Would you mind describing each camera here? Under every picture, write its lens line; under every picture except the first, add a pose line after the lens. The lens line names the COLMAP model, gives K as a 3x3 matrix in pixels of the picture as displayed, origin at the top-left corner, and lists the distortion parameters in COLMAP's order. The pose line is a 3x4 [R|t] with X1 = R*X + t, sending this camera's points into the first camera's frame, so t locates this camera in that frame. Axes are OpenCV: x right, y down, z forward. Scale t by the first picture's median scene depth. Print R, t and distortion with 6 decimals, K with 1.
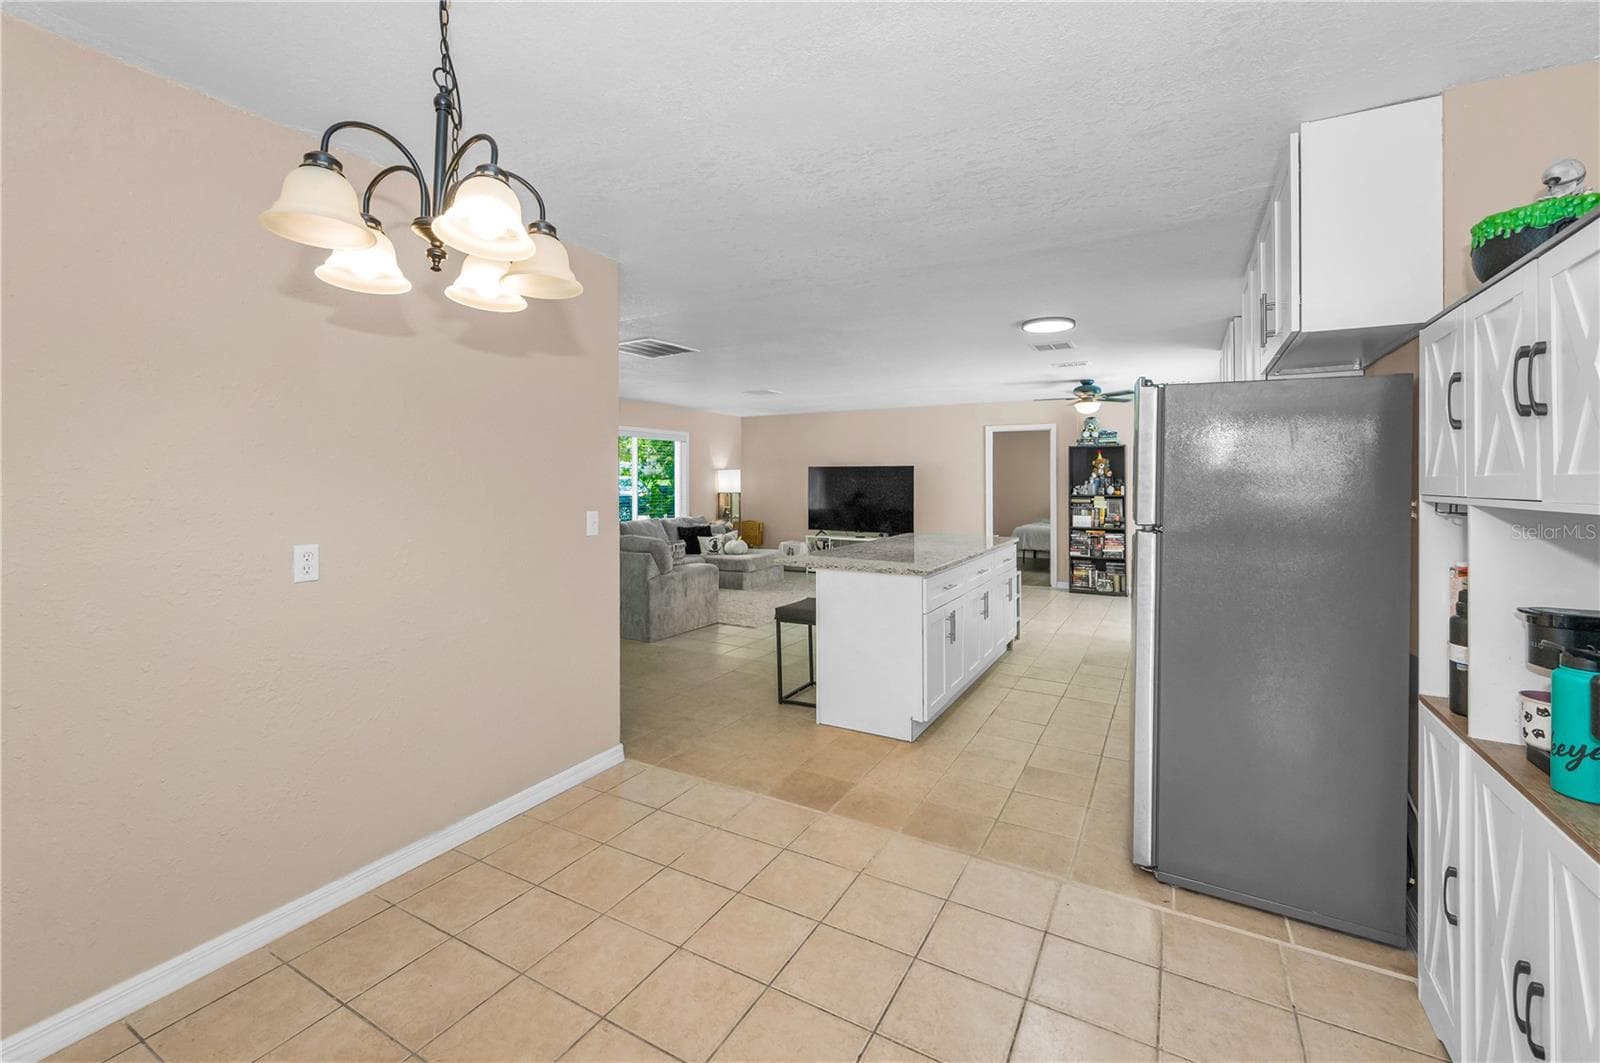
lens RADIAL K [[668.8, 0, 791.1], [0, 668.8, 470.2], [0, 0, 1]] dist [0.001134, 0.000052]
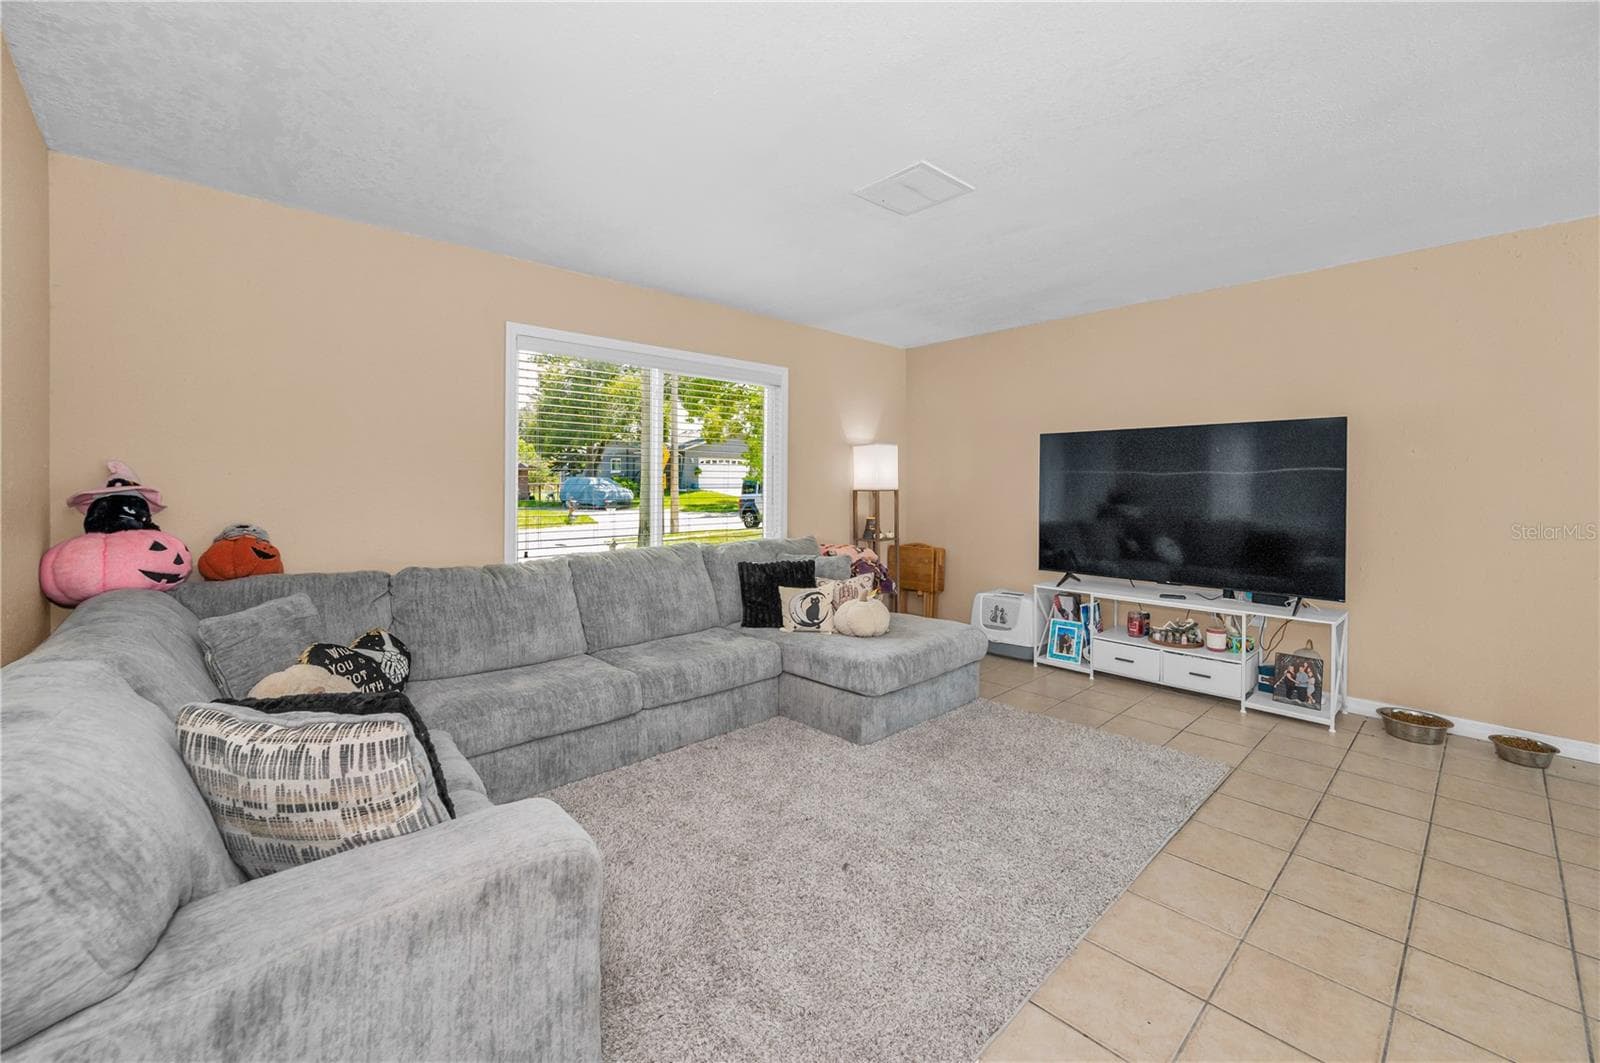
lens RADIAL K [[637.7, 0, 815.3], [0, 637.7, 497.1], [0, 0, 1]] dist [-0.000009, 0.000058]
pose [[0.956734, 0.005512, -0.290911, 0.006852], [0.006719, 0.999135, 0.041028, 0.023861], [0.290885, -0.041208, 0.955870, 0.645201]]
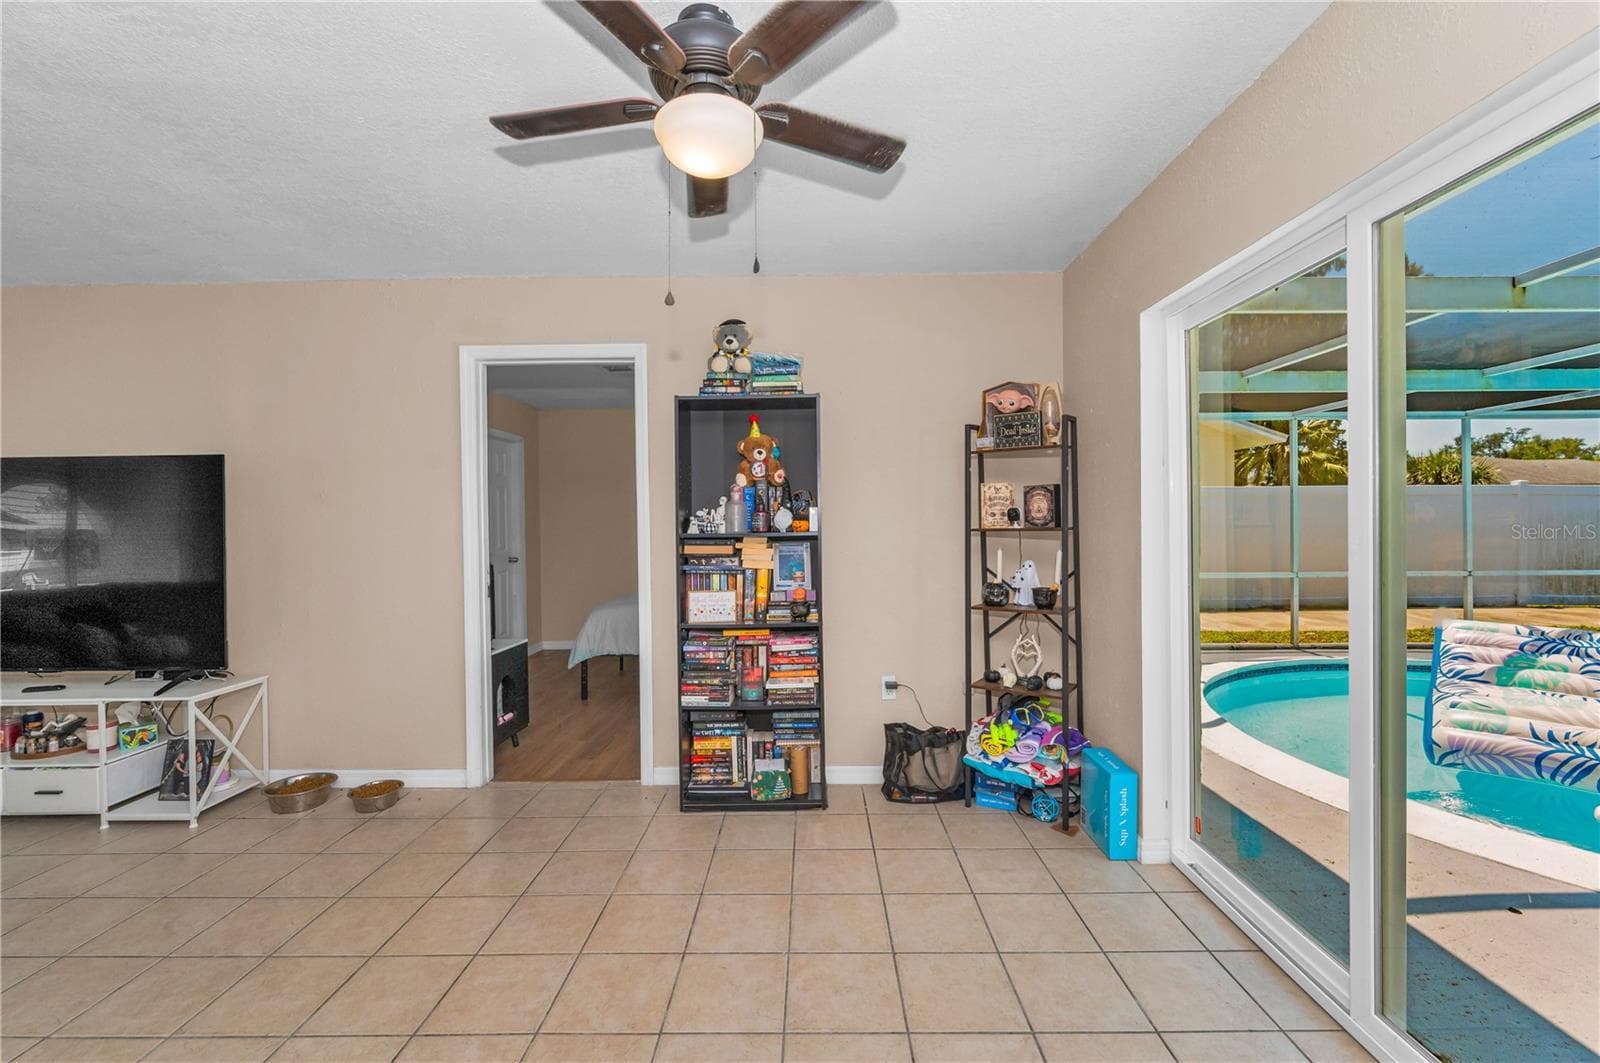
lens RADIAL K [[650.0, 0, 810.6], [0, 650.0, 524.5], [0, 0, 1]] dist [0.000040, 0.000037]
pose [[0.866910, -0.020722, 0.498033, 0.300972], [0.005768, 0.999486, 0.031547, 0.020613], [-0.498431, -0.024476, 0.866584, 0.657261]]
